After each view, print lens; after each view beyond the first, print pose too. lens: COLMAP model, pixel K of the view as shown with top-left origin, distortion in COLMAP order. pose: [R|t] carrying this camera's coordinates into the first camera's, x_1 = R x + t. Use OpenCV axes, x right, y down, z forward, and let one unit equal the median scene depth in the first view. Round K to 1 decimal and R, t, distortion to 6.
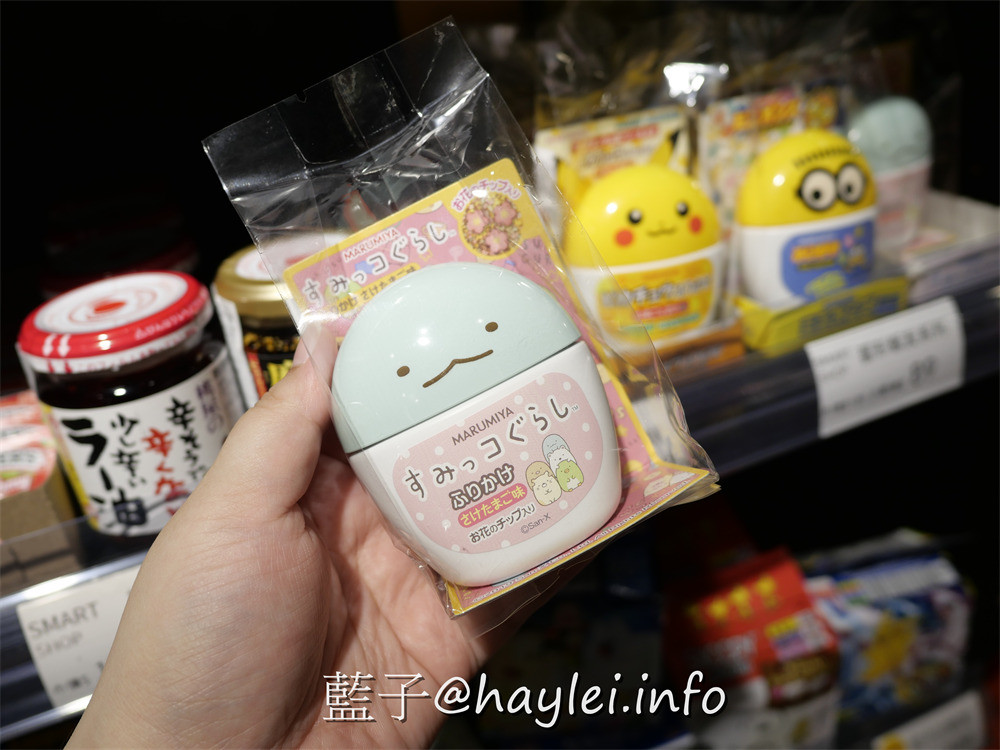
lens RADIAL K [[883.8, 0, 500.4], [0, 883.8, 378.6], [0, 0, 1]] dist [-0.015647, 0.006406]
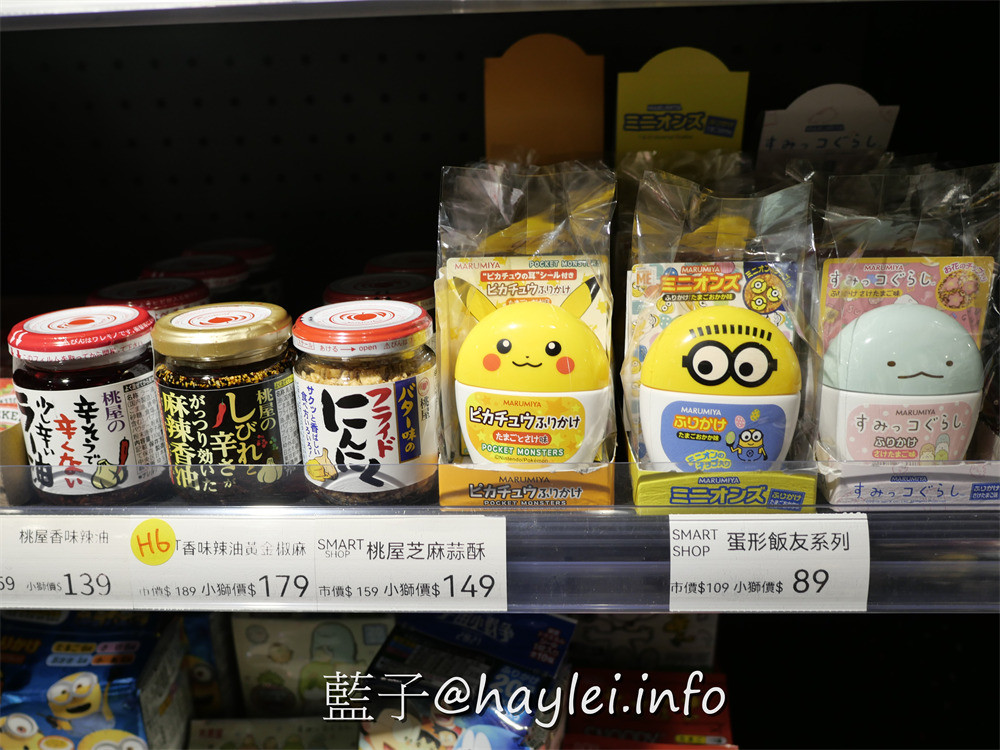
lens RADIAL K [[883.8, 0, 500.3], [0, 883.8, 371.1], [0, 0, 1]] dist [-0.015647, 0.006406]
pose [[0.894933, 0.225651, -0.384937, 0.663425], [-0.271613, 0.959948, -0.068744, -0.090287], [0.354007, 0.166076, 0.920379, 0.006723]]
